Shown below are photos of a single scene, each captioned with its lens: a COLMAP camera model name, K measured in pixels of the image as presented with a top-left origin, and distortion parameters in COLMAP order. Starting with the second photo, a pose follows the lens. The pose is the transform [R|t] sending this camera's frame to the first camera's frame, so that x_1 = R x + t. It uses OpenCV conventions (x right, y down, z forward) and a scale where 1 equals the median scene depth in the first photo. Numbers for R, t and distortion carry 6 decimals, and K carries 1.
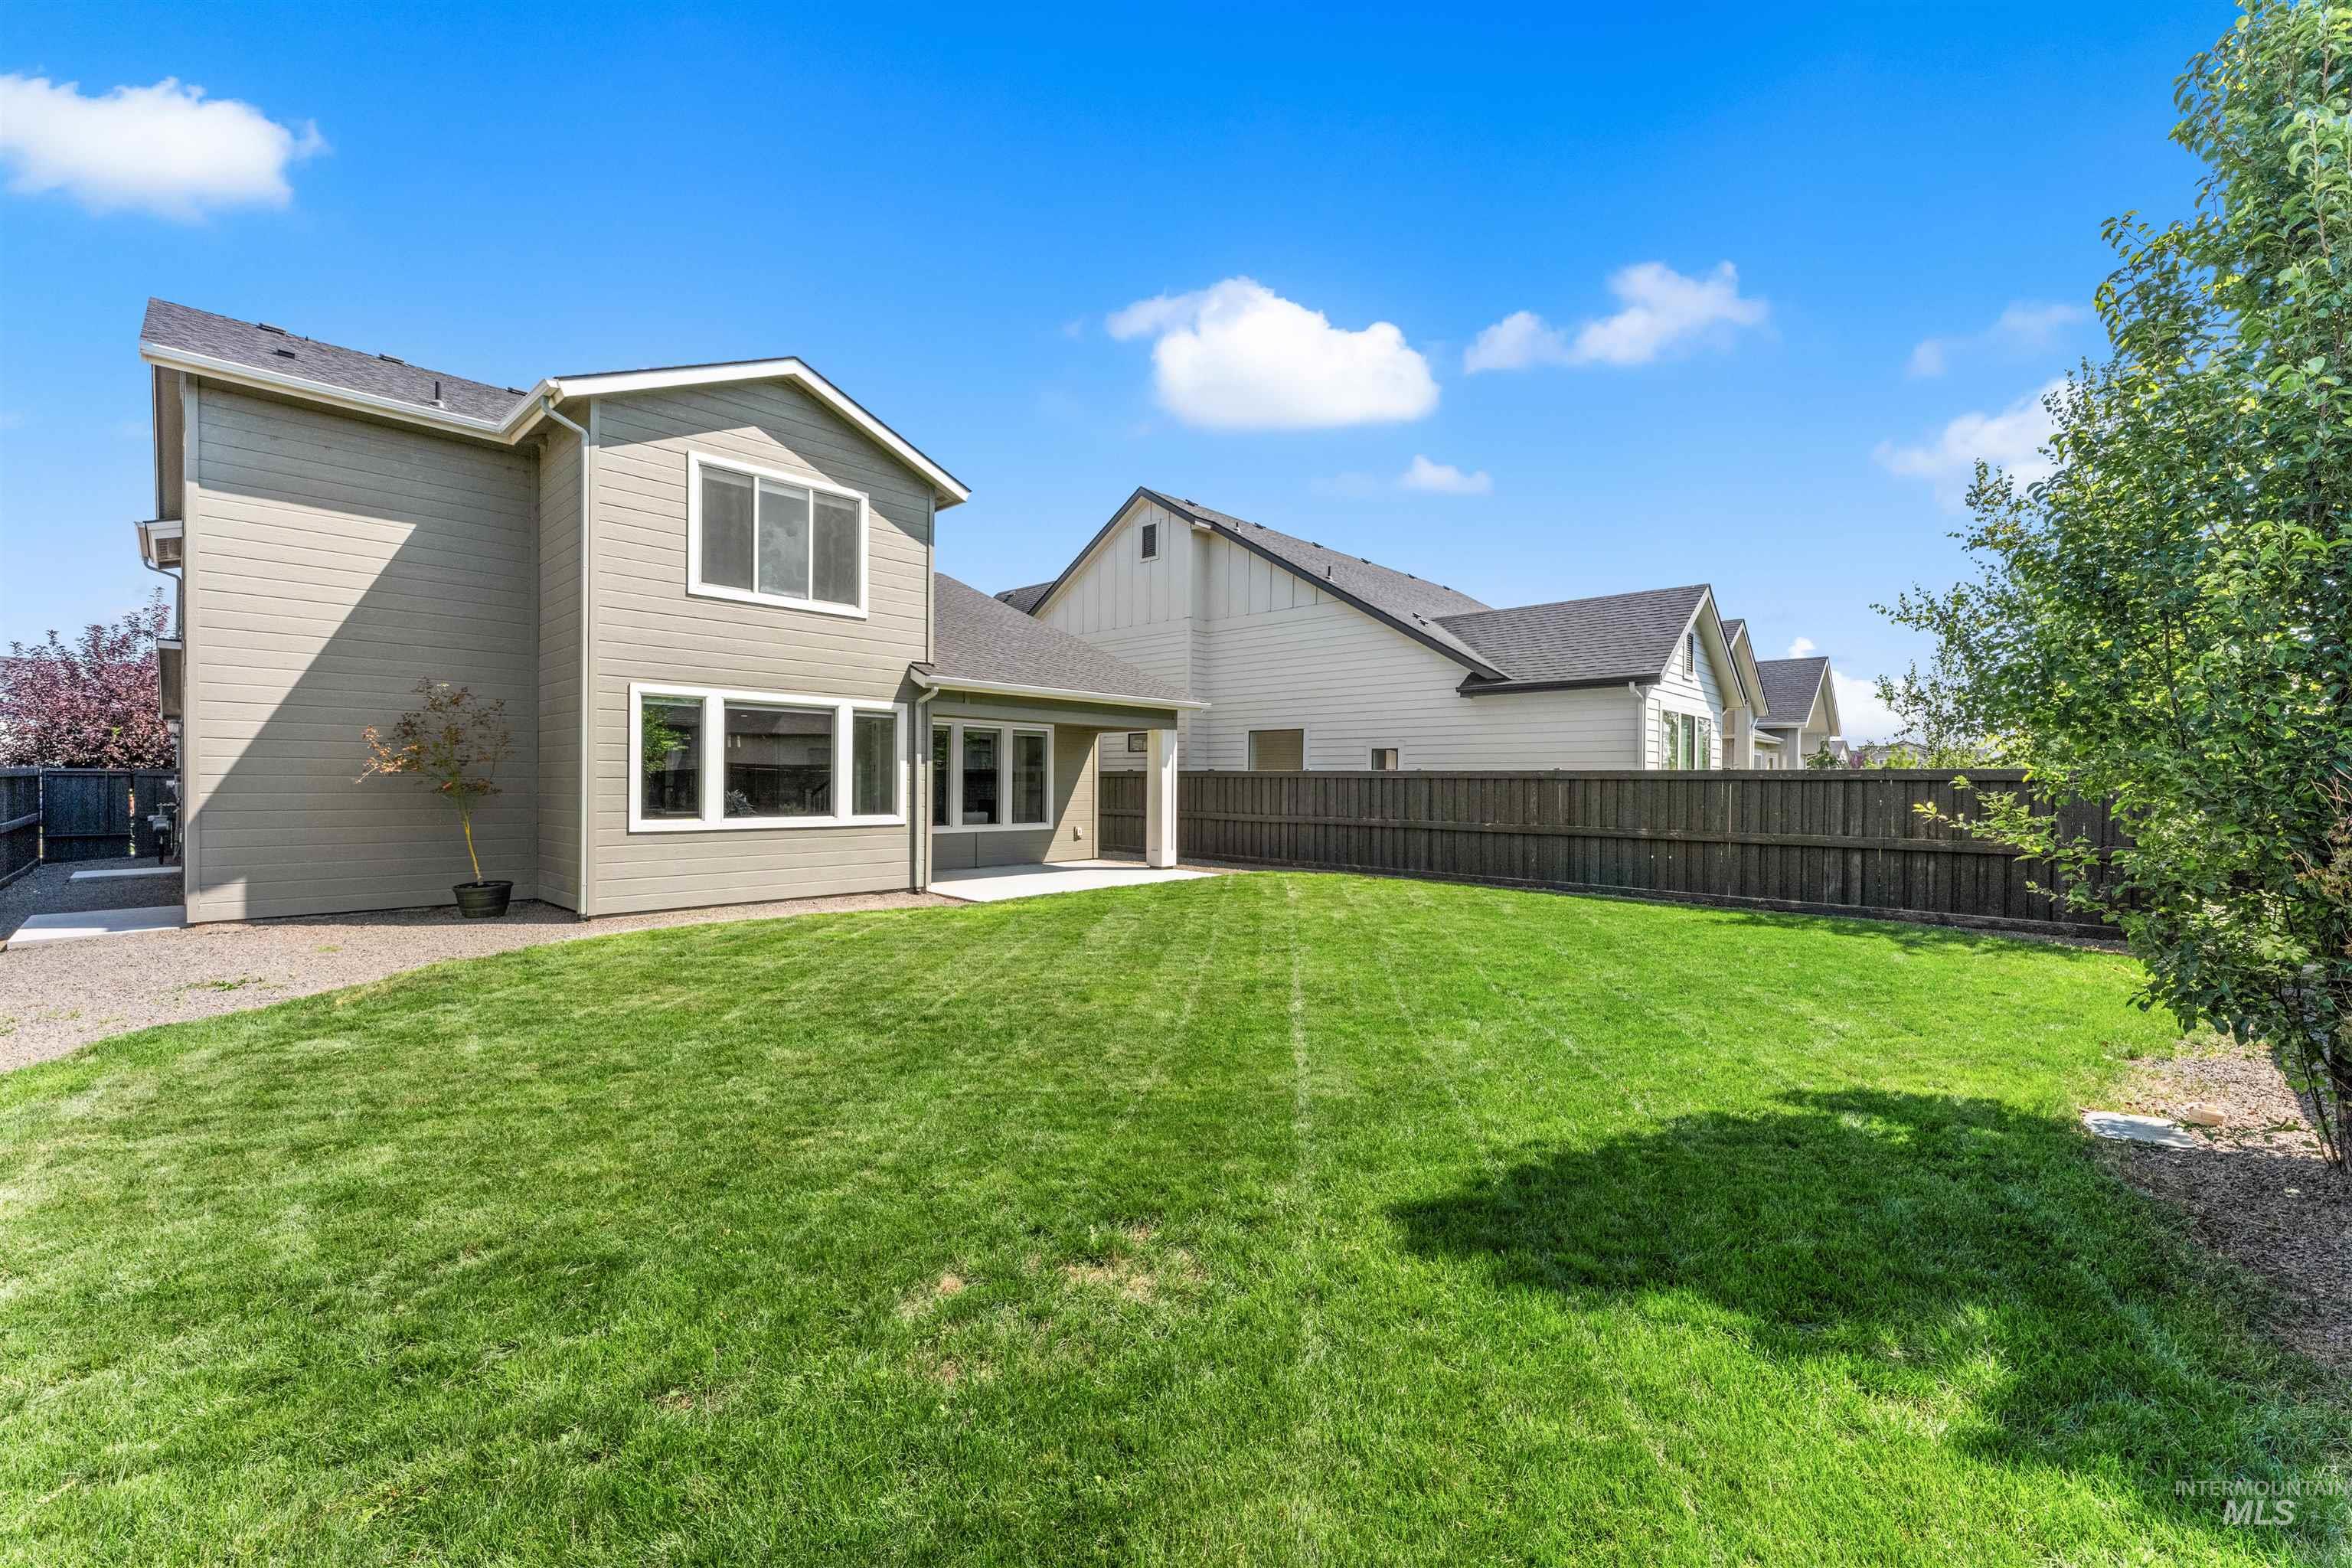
lens RADIAL K [[912.8, 0, 1189.6], [0, 912.8, 778.7], [0, 0, 1]] dist [-0.000074, -0.000049]
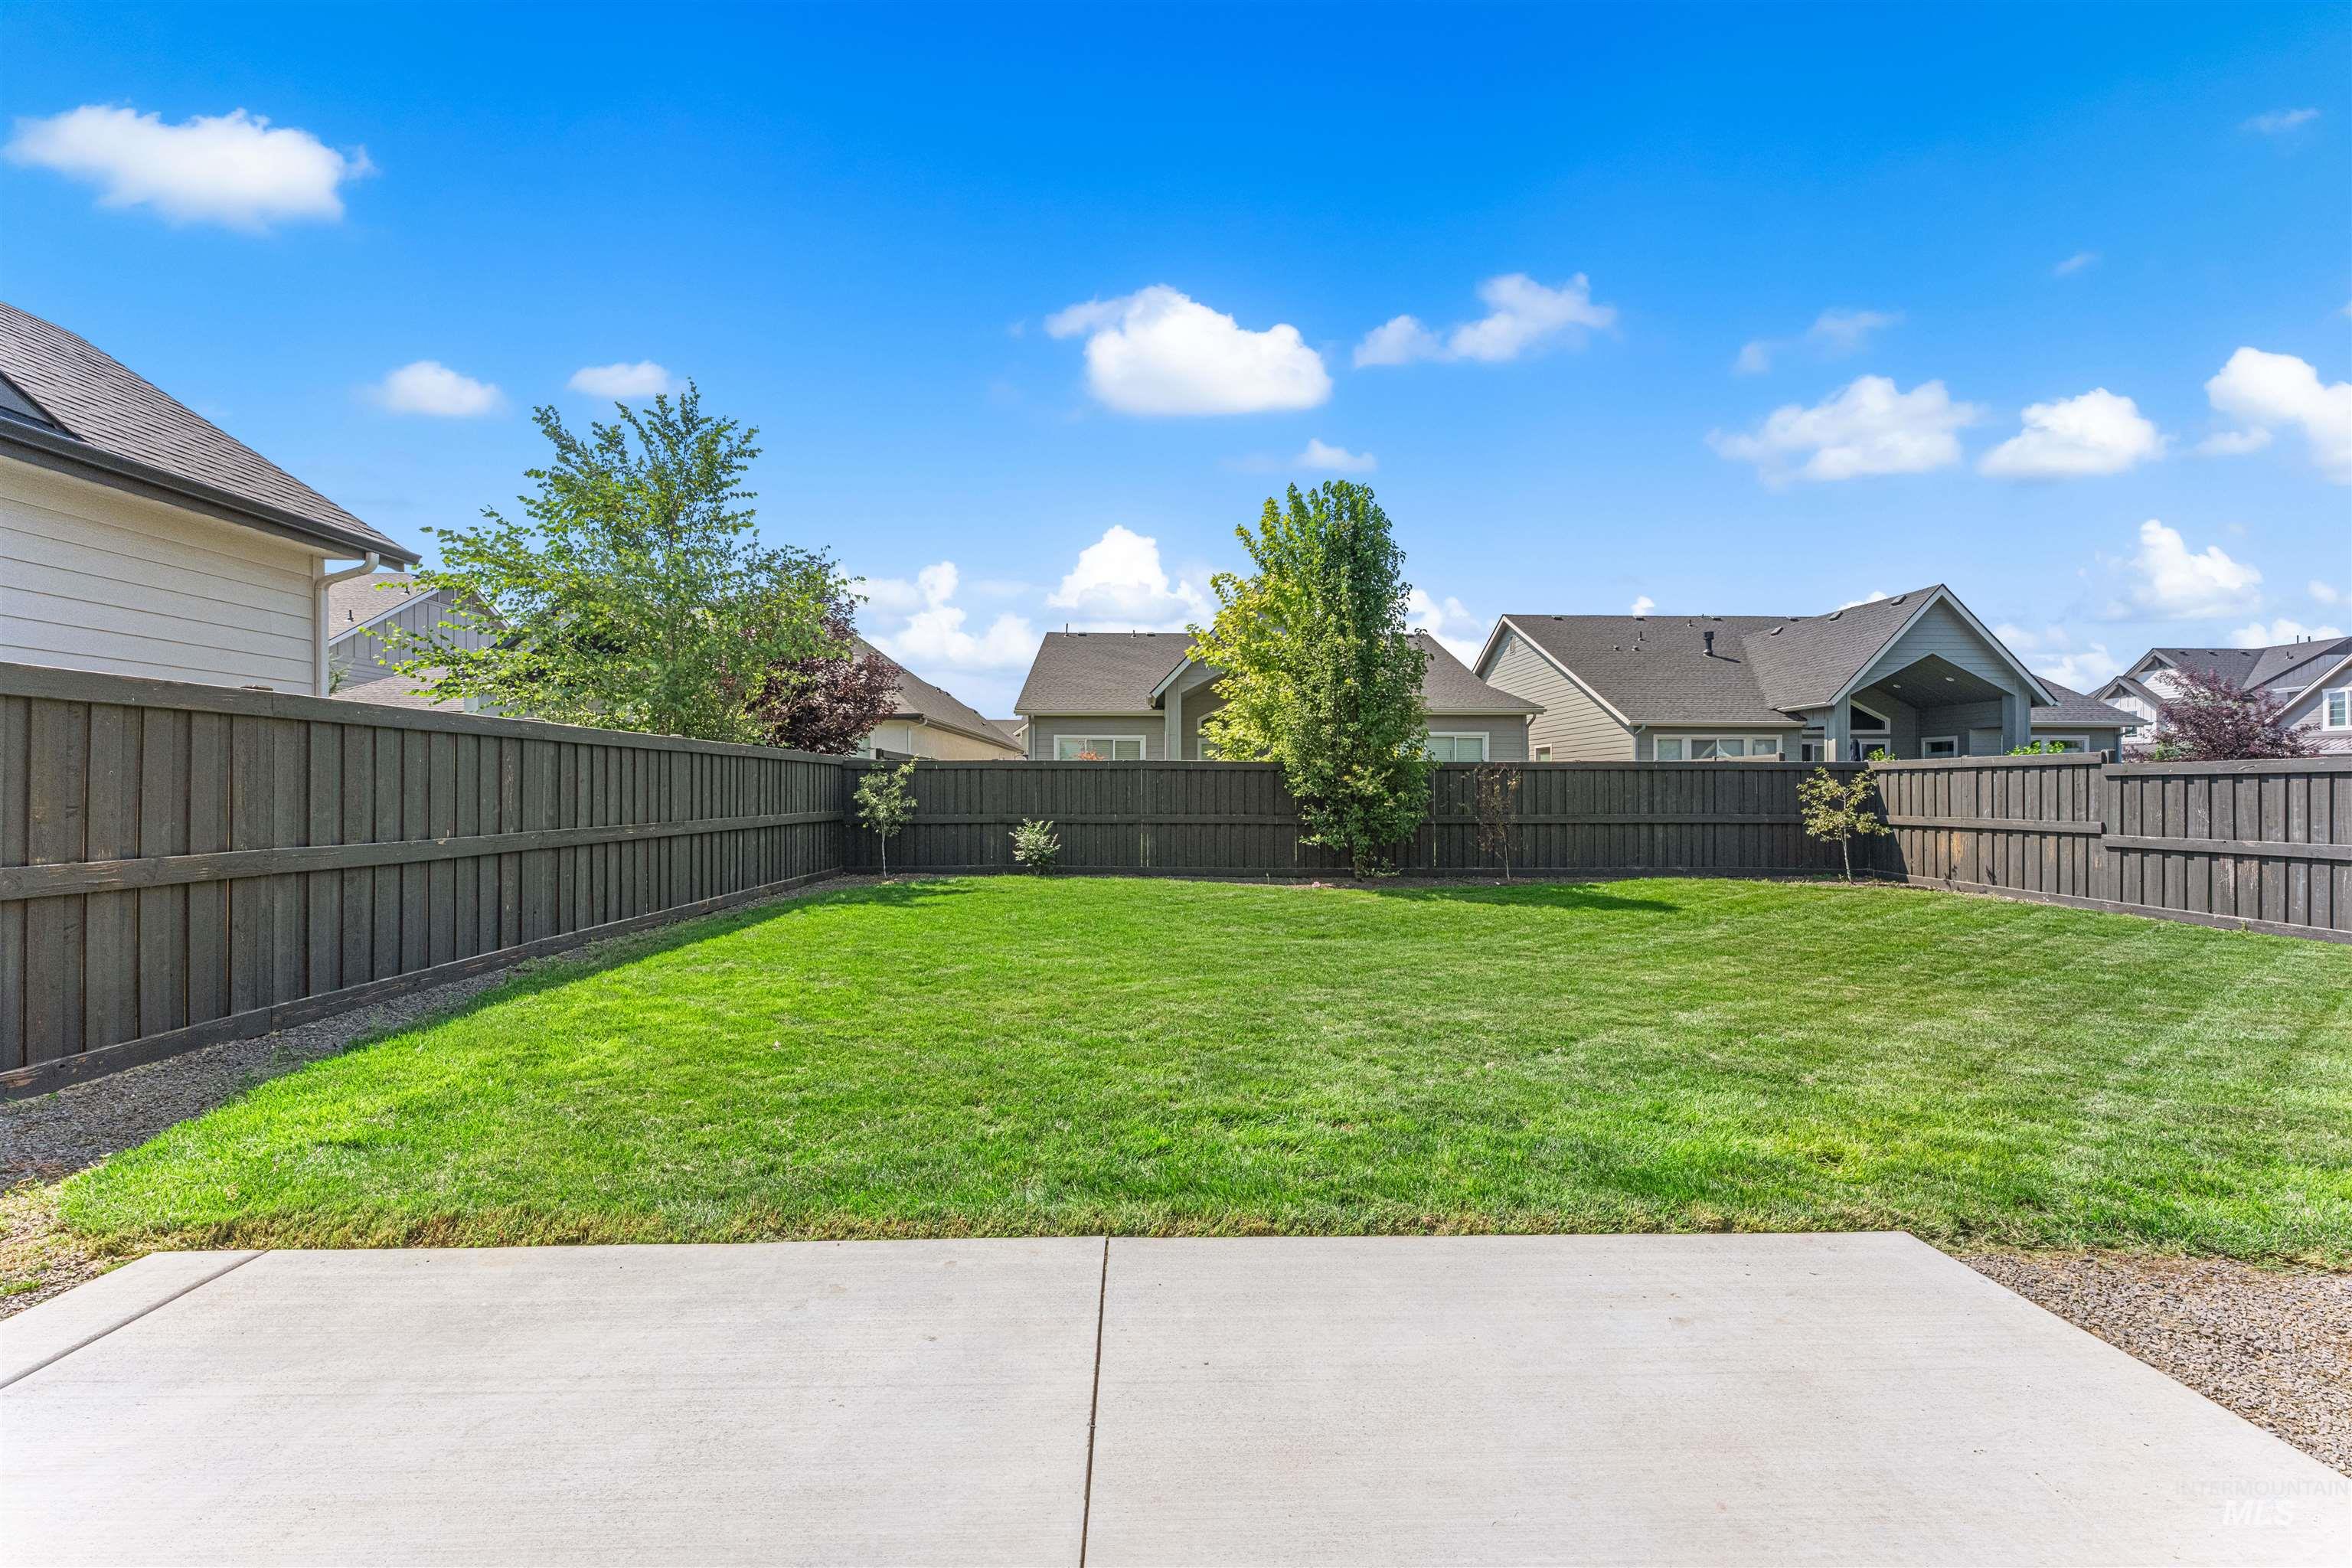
lens RADIAL K [[946.1, 0, 1173.1], [0, 946.1, 789.5], [0, 0, 1]] dist [0.001217, -0.000235]
pose [[-0.694781, -0.009224, 0.719162, -0.240286], [-0.009804, 0.999946, 0.003355, 0.023675], [-0.719154, -0.004719, -0.694834, 1.172607]]
